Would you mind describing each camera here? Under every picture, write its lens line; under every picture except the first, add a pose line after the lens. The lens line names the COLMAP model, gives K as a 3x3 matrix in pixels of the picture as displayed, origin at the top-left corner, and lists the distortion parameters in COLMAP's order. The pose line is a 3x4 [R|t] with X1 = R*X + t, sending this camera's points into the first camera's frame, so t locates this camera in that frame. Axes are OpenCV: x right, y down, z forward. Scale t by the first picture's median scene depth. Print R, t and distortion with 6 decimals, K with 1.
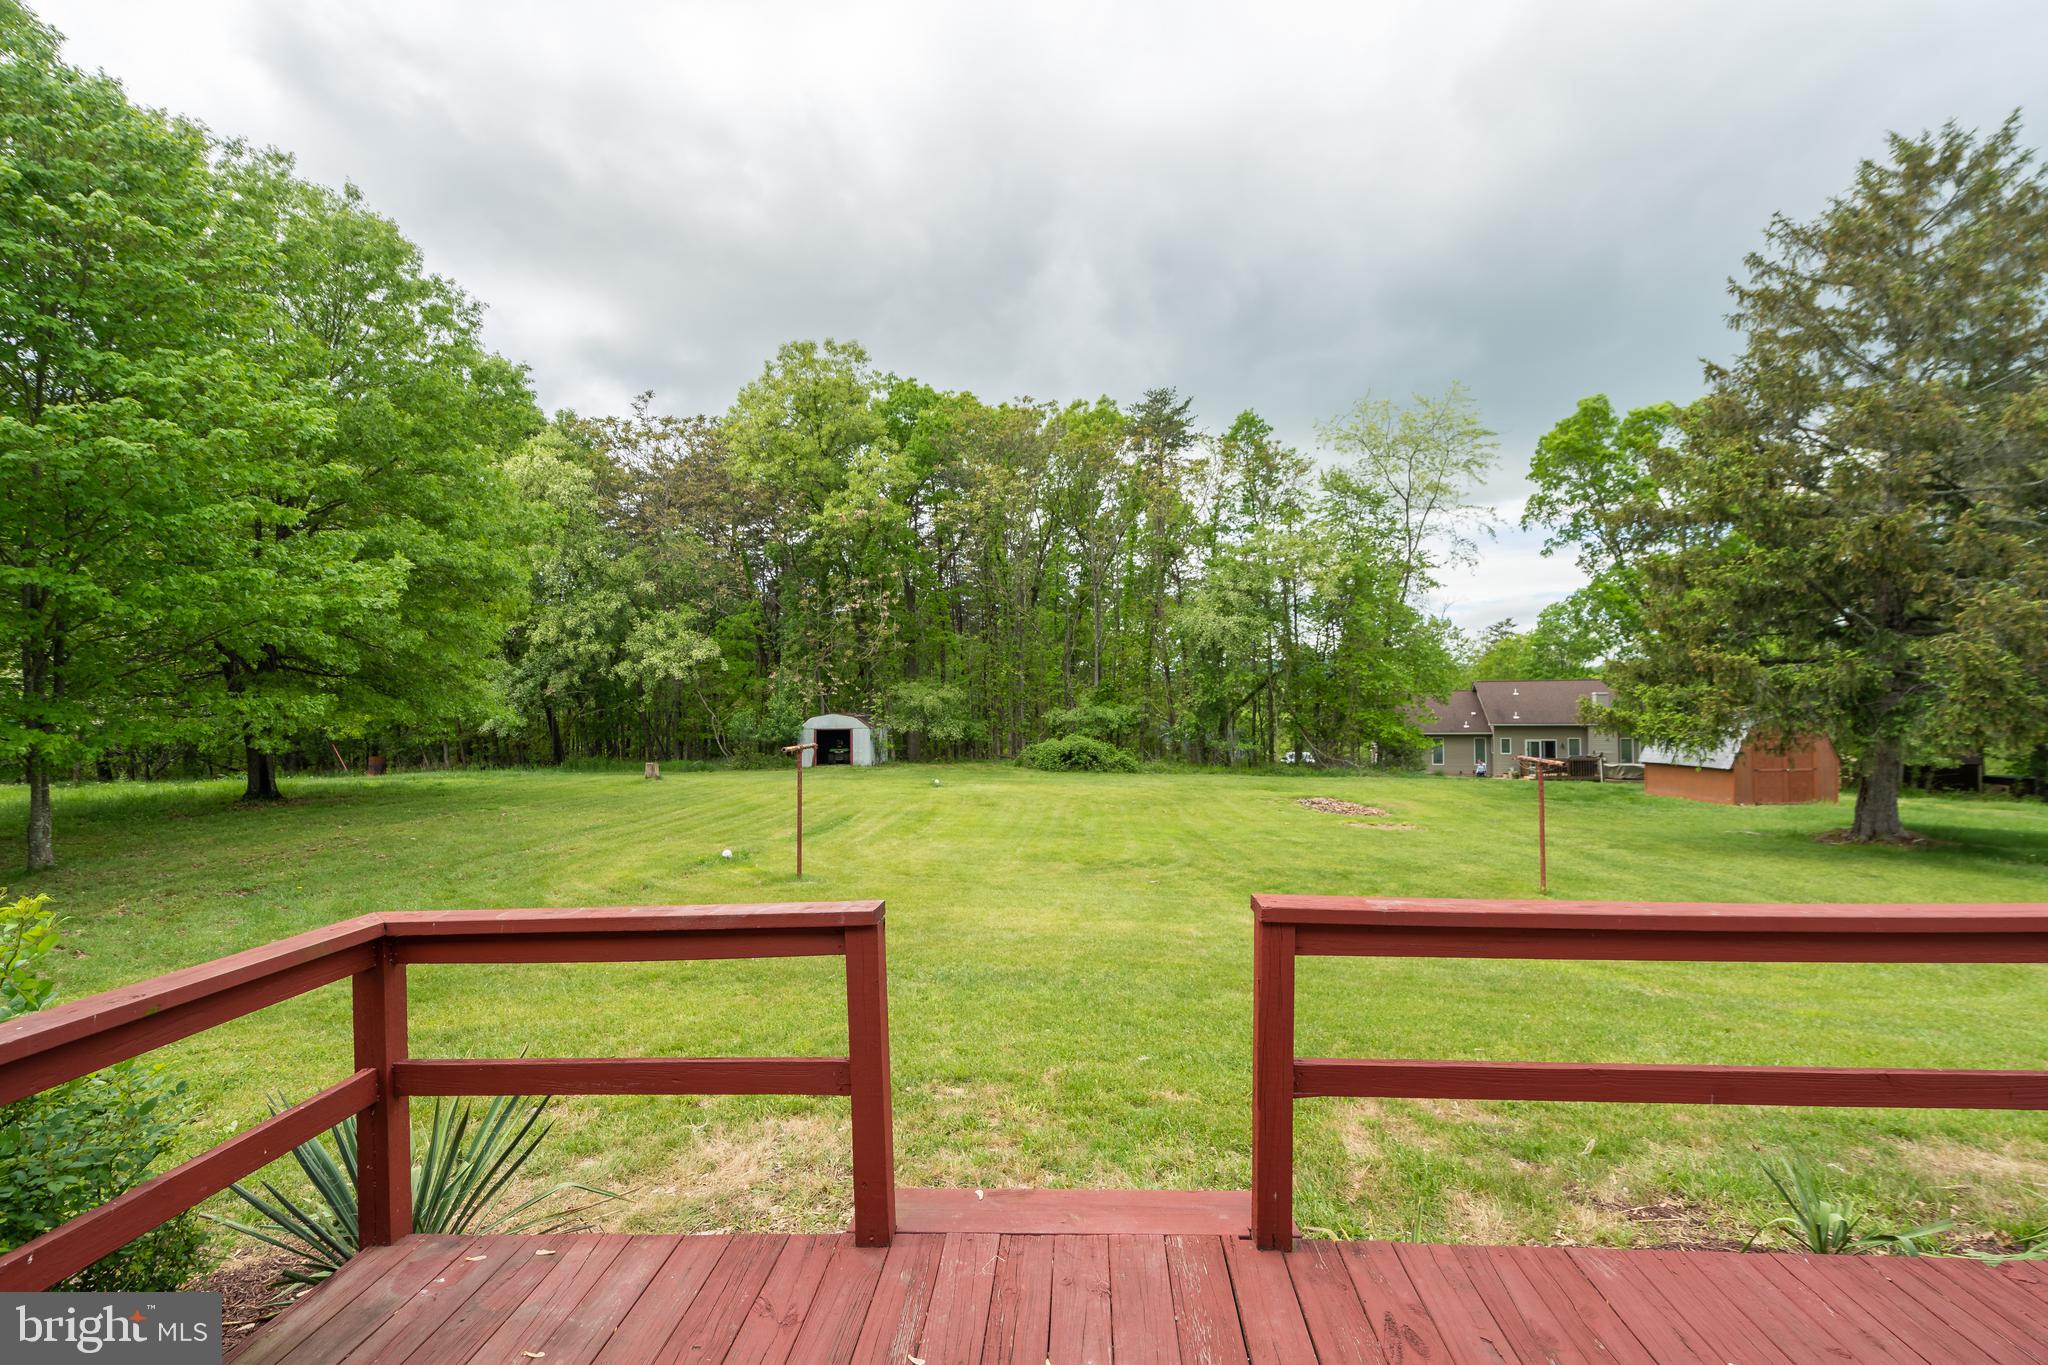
lens RADIAL K [[922.6, 0, 1026.3], [0, 922.6, 692.5], [0, 0, 1]] dist [0.001296, 0.000093]
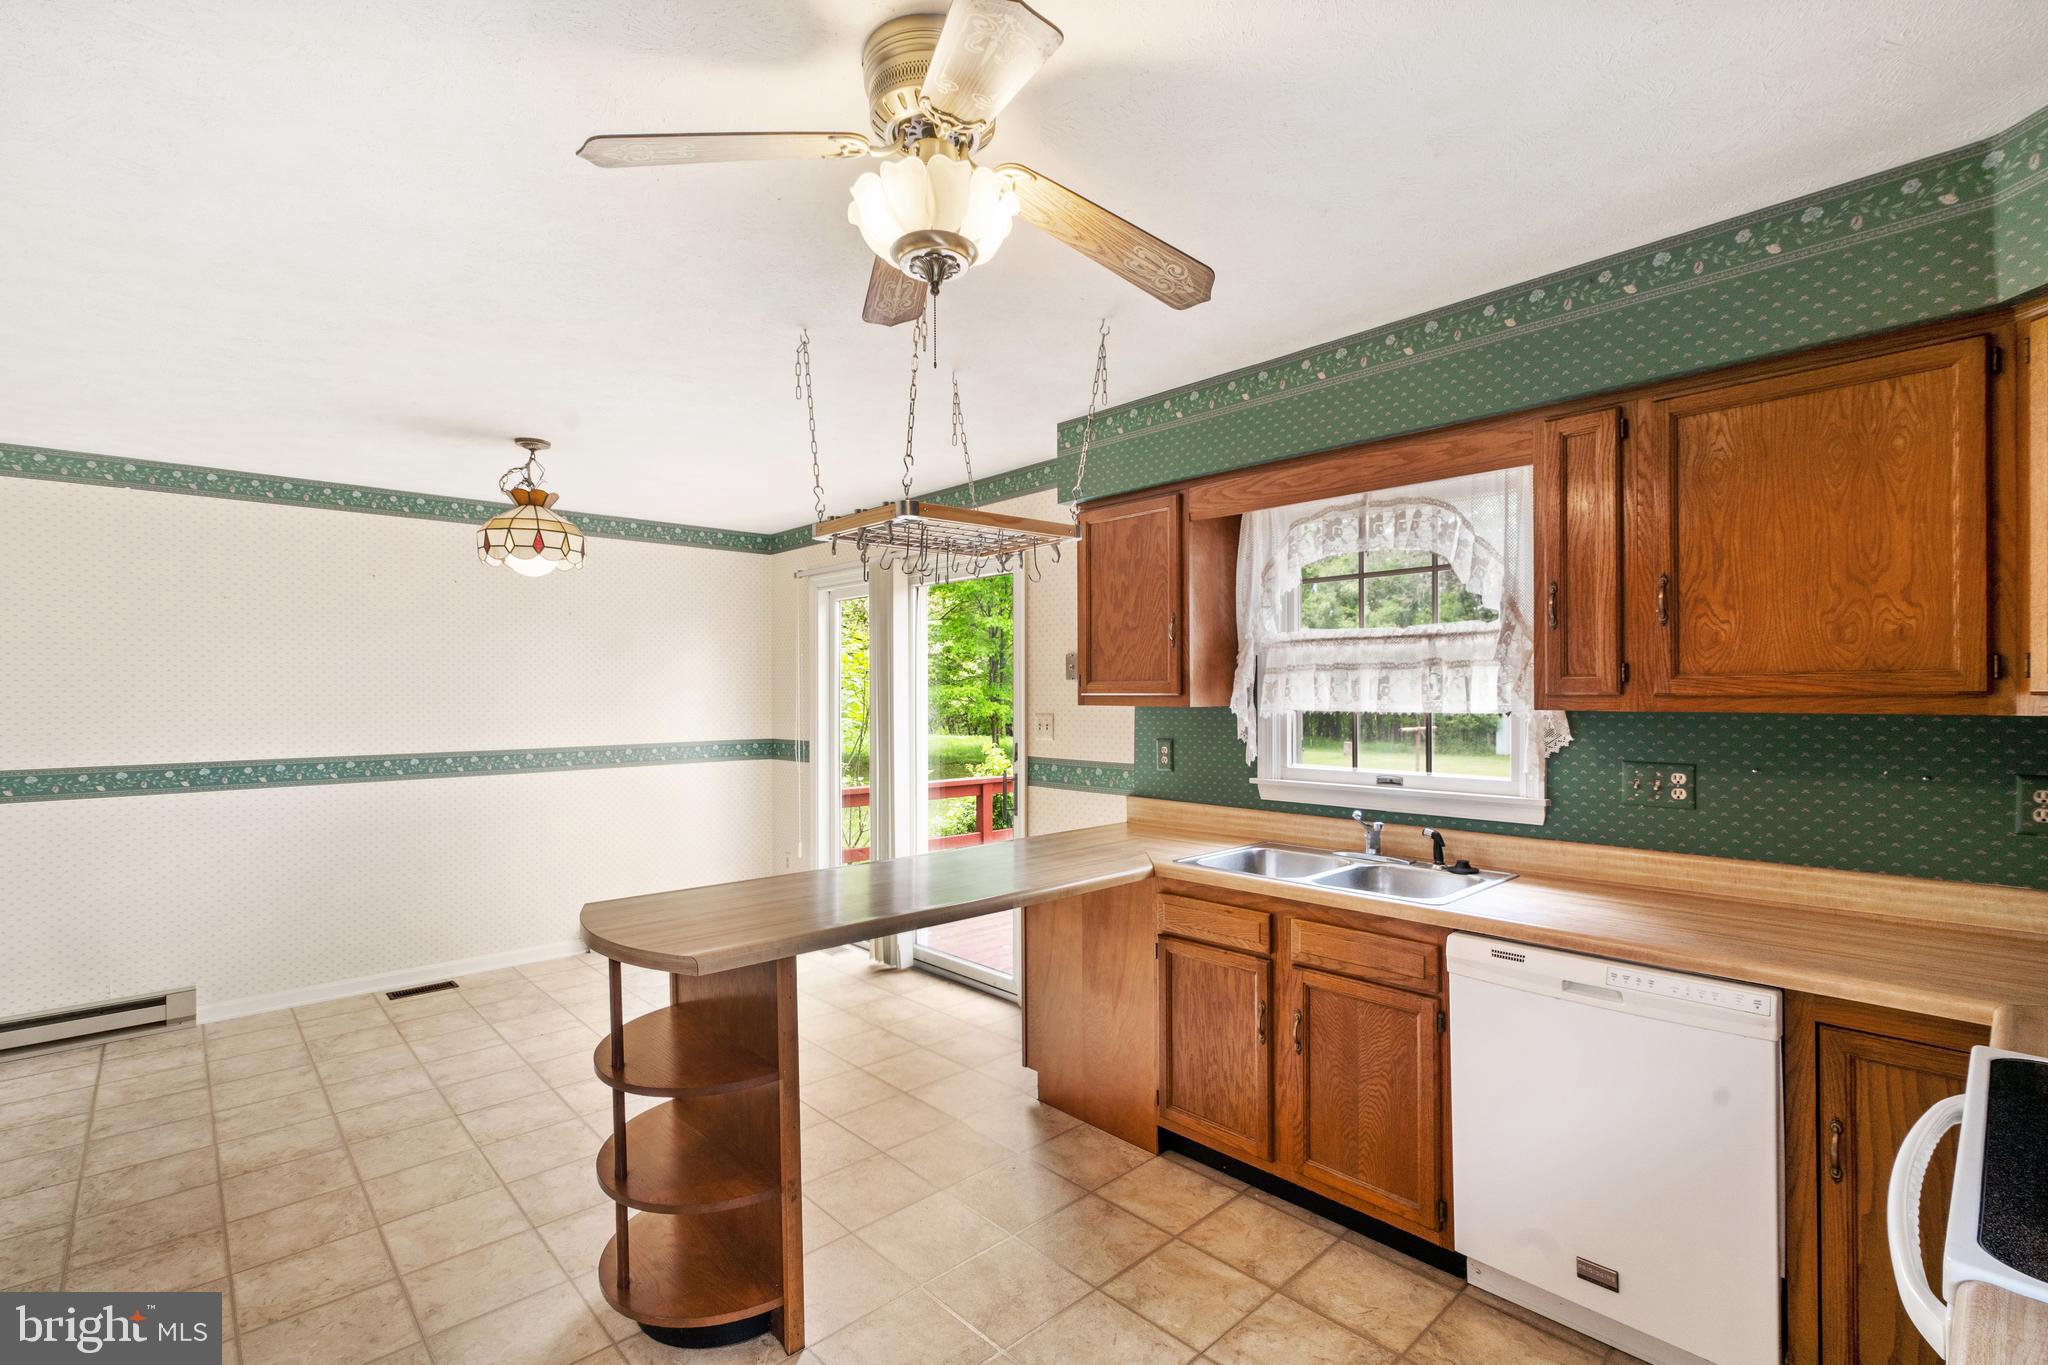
lens RADIAL K [[939.5, 0, 1024.0], [0, 939.5, 682.5], [0, 0, 1]] dist [0.002069, 0.000225]
pose [[0.724740, 0.003974, -0.689011, 0.086409], [-0.000573, 0.999986, 0.005165, -0.003904], [0.689022, -0.003348, 0.724732, -0.104755]]
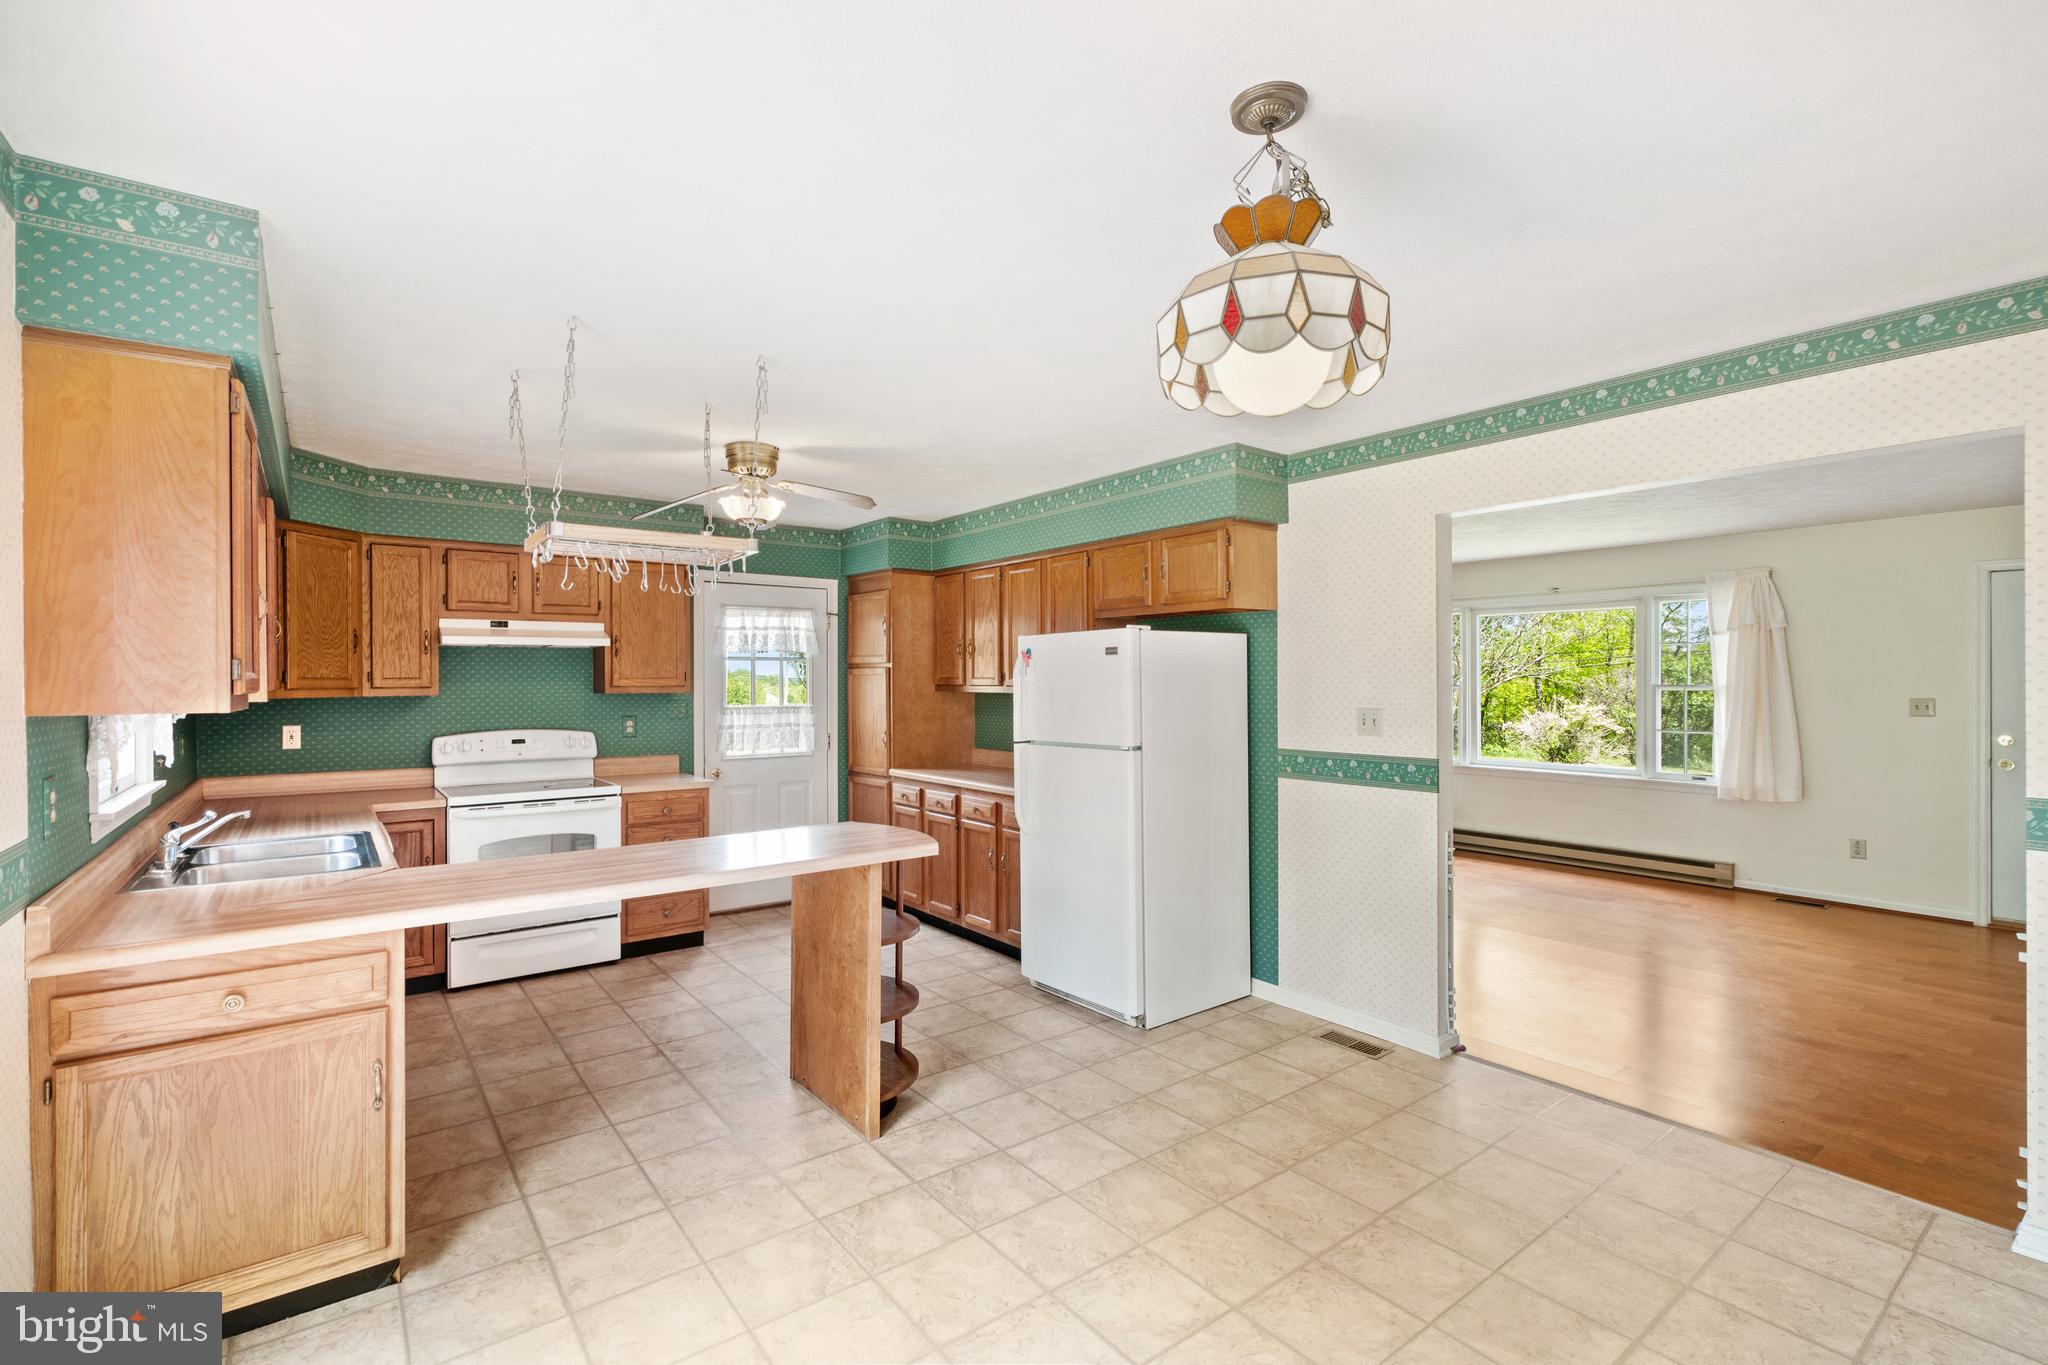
lens RADIAL K [[928.8, 0, 1021.0], [0, 928.8, 682.5], [0, 0, 1]] dist [0.003308, 0.000424]
pose [[-0.655789, 0.015961, 0.754776, -0.050224], [0.008445, 0.999869, -0.013806, -0.001664], [-0.754897, -0.002680, -0.655838, -0.028054]]
